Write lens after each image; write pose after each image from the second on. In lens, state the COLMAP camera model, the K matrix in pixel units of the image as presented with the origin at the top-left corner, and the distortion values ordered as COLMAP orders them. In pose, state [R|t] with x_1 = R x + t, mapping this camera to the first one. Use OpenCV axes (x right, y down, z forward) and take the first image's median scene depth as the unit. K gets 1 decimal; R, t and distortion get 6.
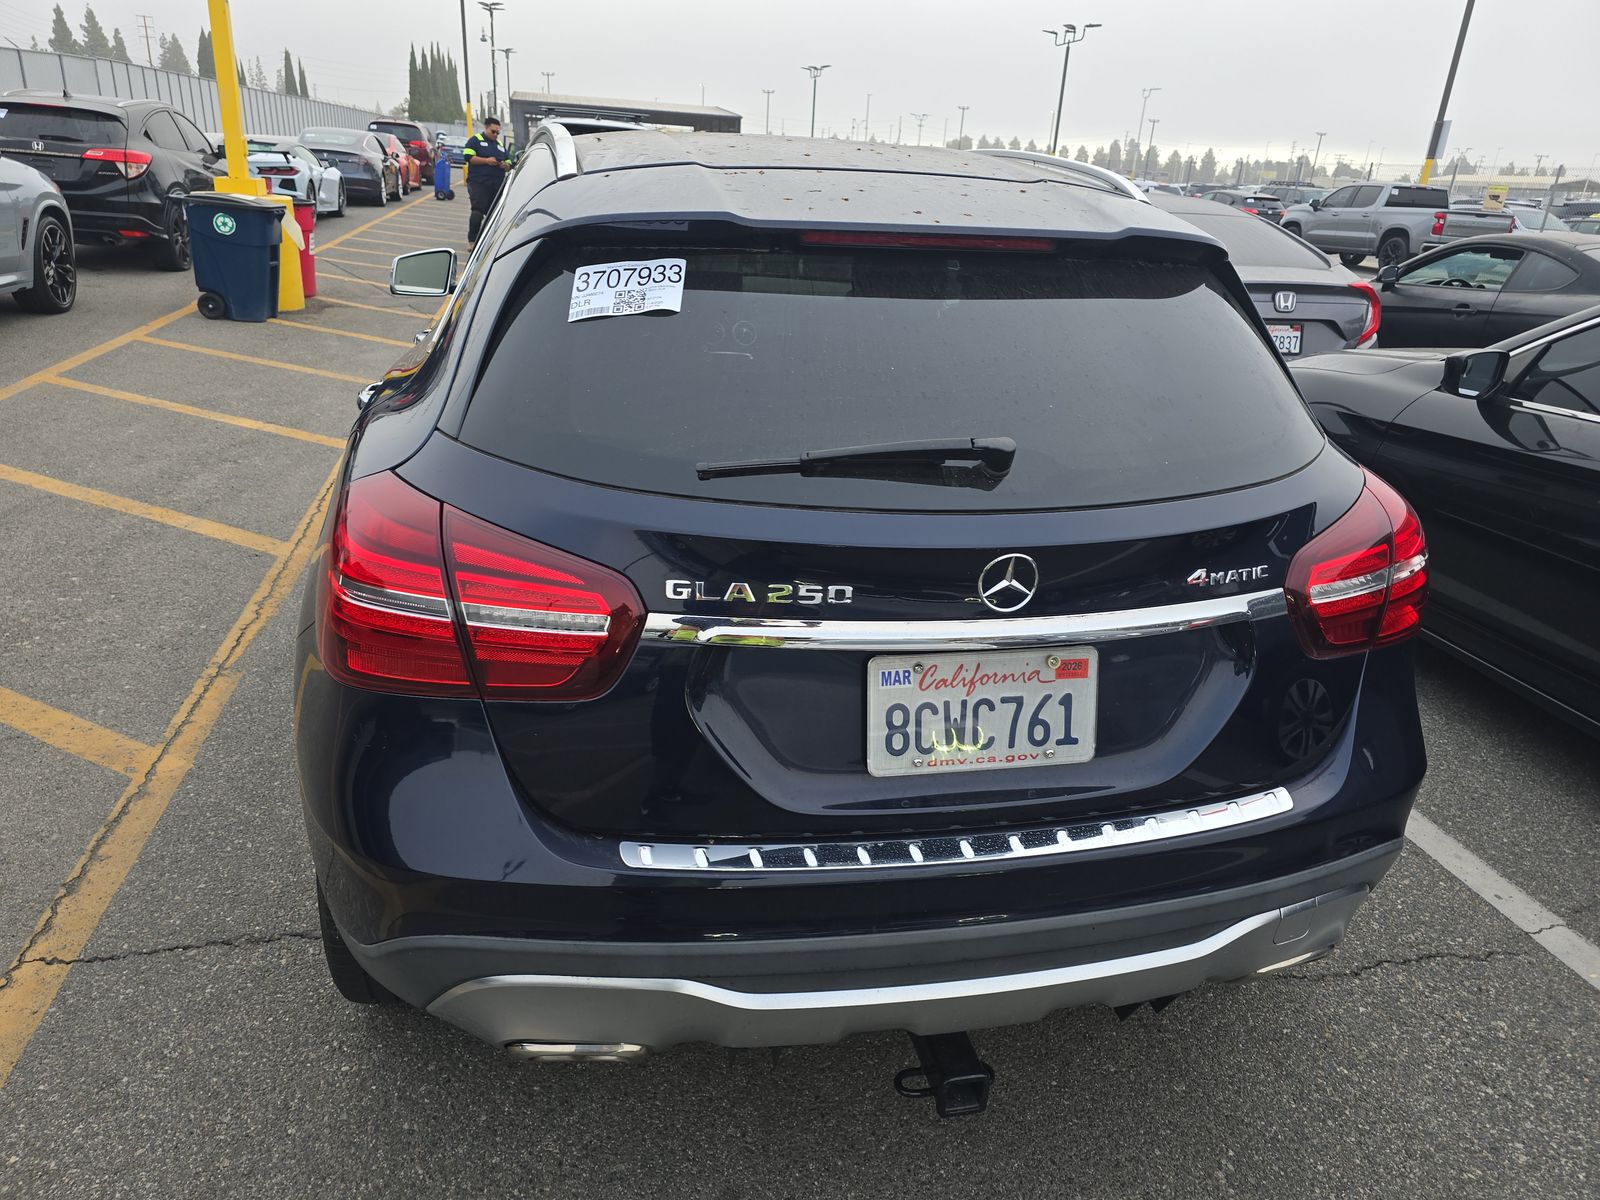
lens RADIAL K [[1086.7, 0, 811.2], [0, 1086.7, 604.0], [0, 0, 1]] dist [0.035581, -0.031921]
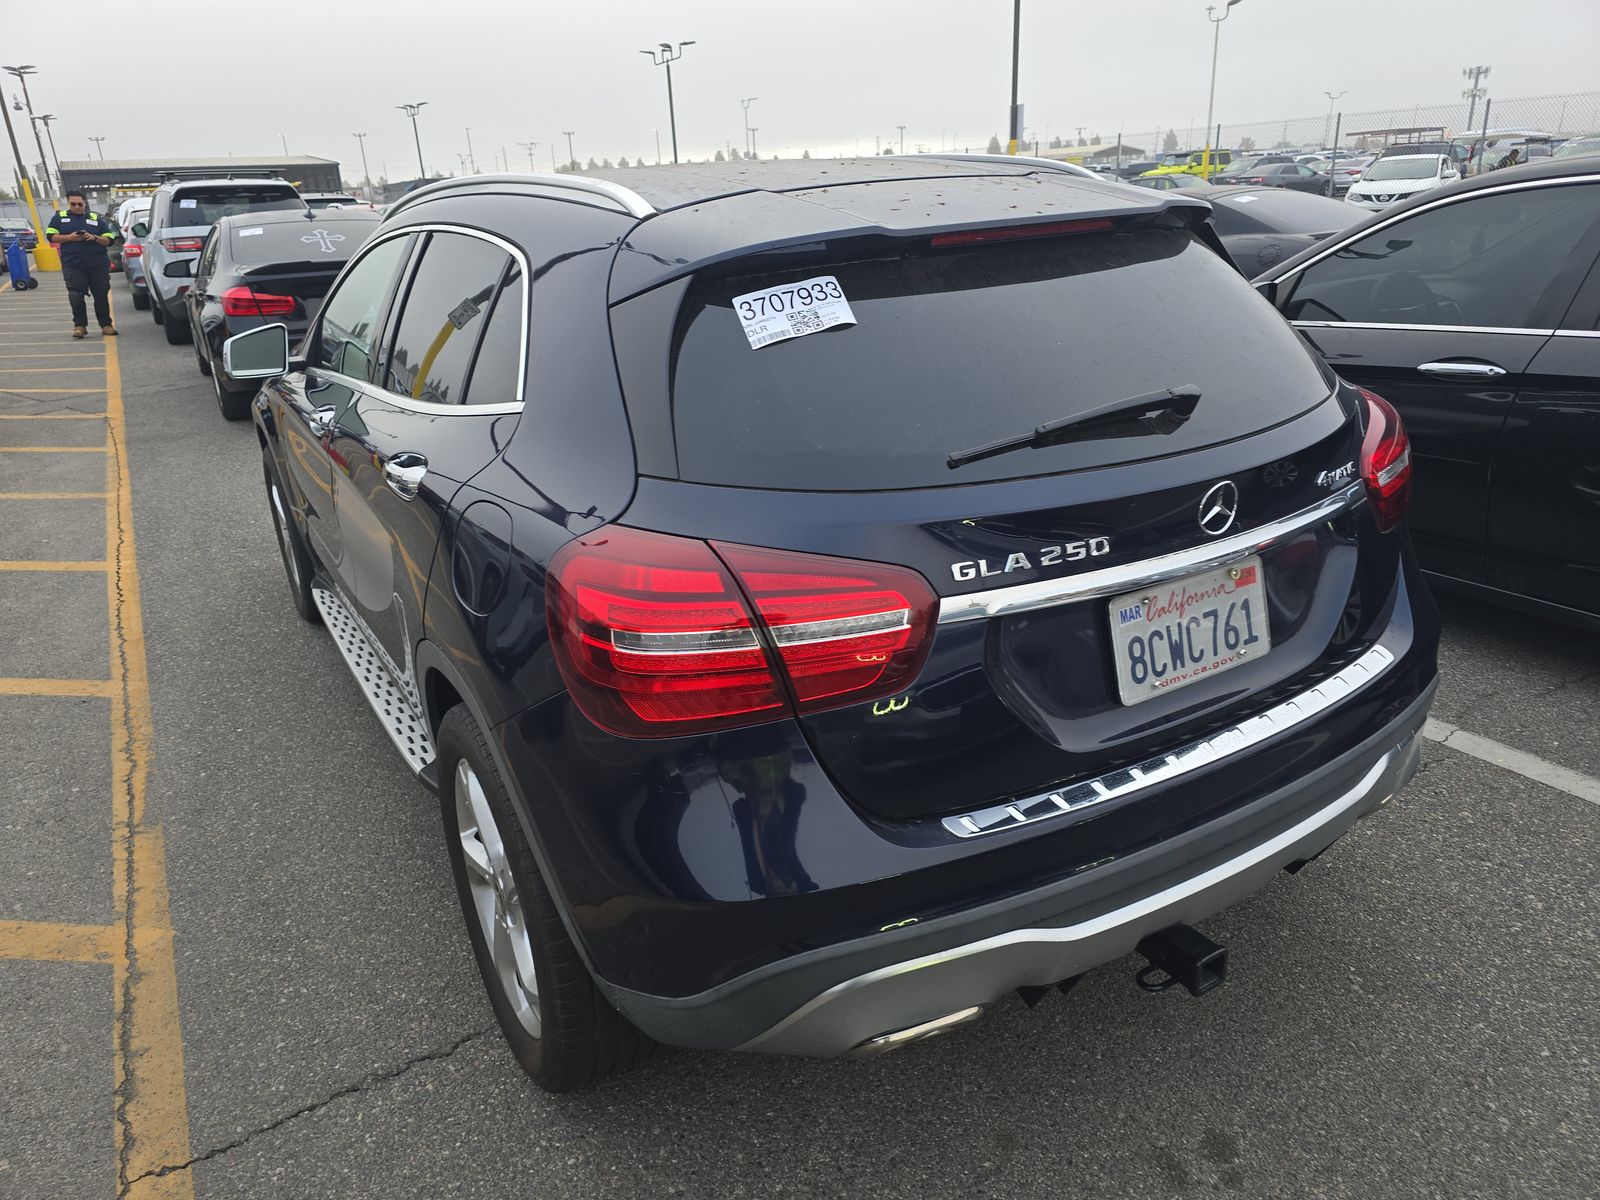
lens RADIAL K [[1086.7, 0, 809.5], [0, 1086.7, 603.6], [0, 0, 1]] dist [0.035581, -0.031921]
pose [[0.941180, -0.208111, 0.266213, -0.486046], [0.212469, 0.977086, 0.012664, -0.024679], [-0.262748, 0.044643, 0.963831, 0.004277]]
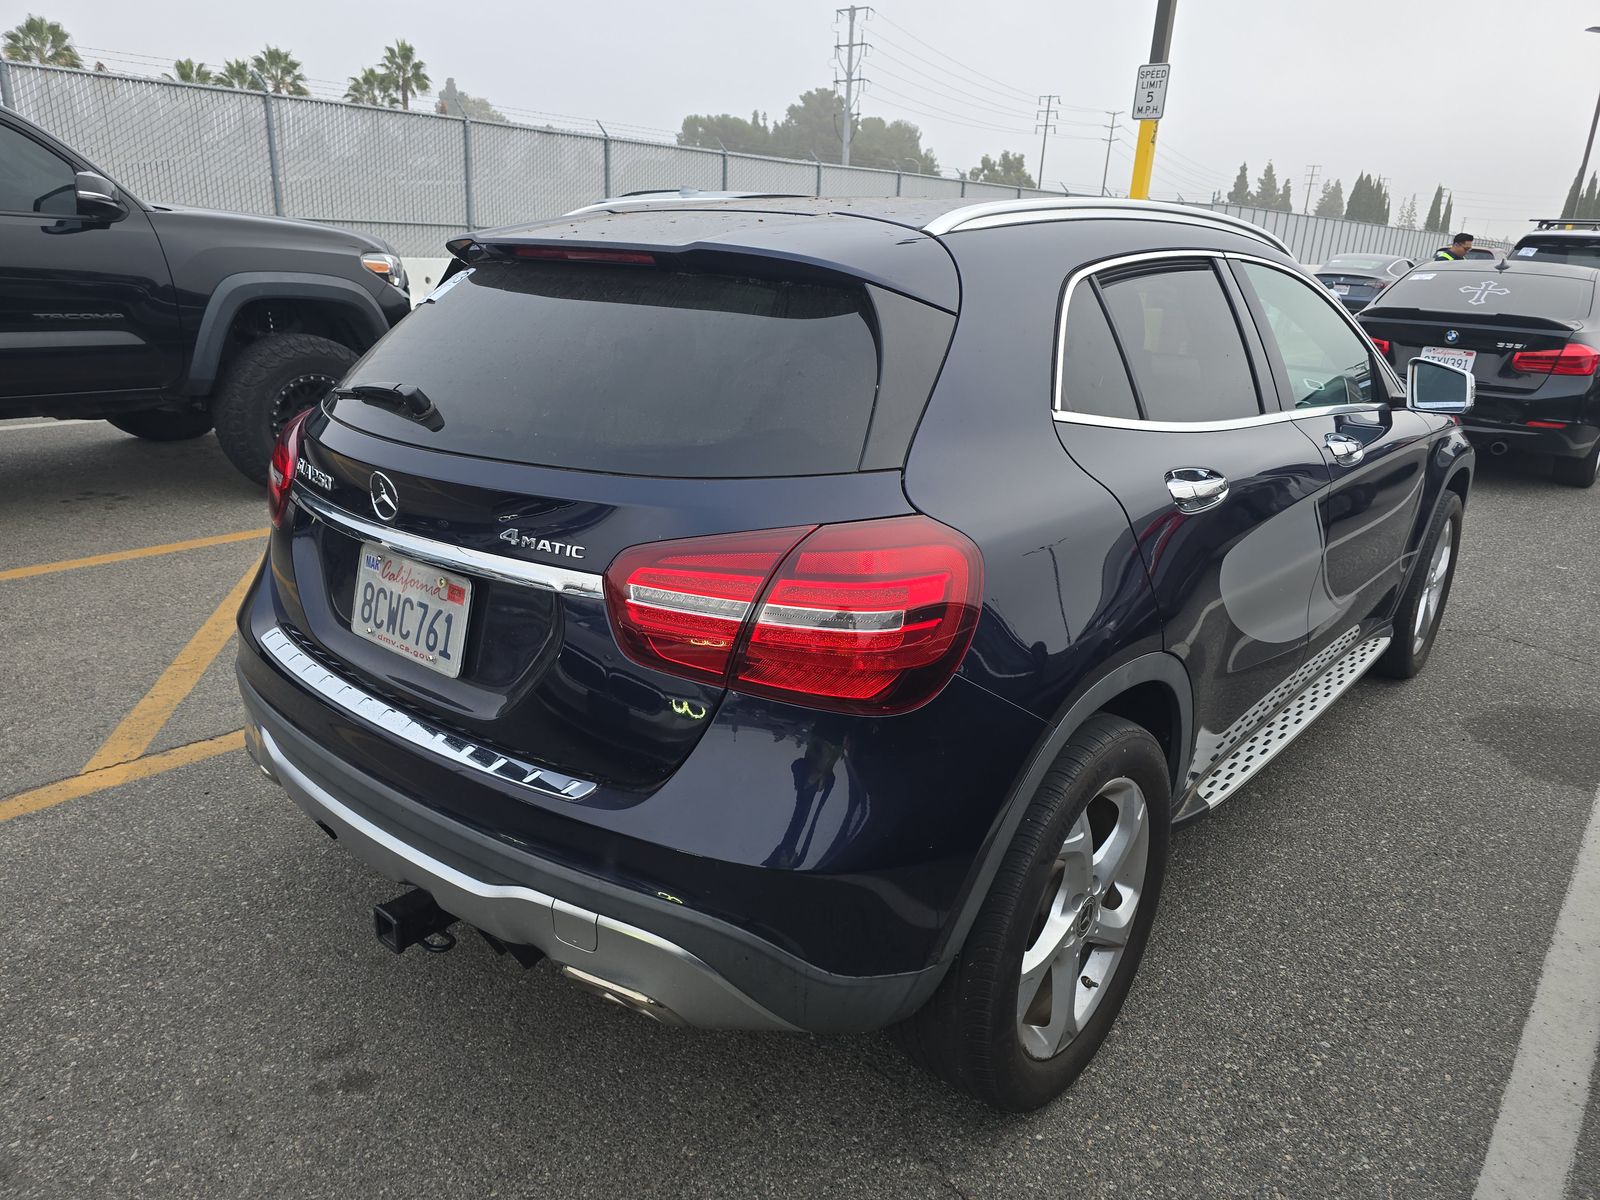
lens RADIAL K [[1086.7, 0, 802.5], [0, 1086.7, 600.0], [0, 0, 1]] dist [0.035581, -0.031921]
pose [[0.609011, 0.215901, -0.763212, 1.307350], [-0.299620, 0.953566, 0.030665, -0.079730], [0.734393, 0.209998, 0.645421, 0.488876]]
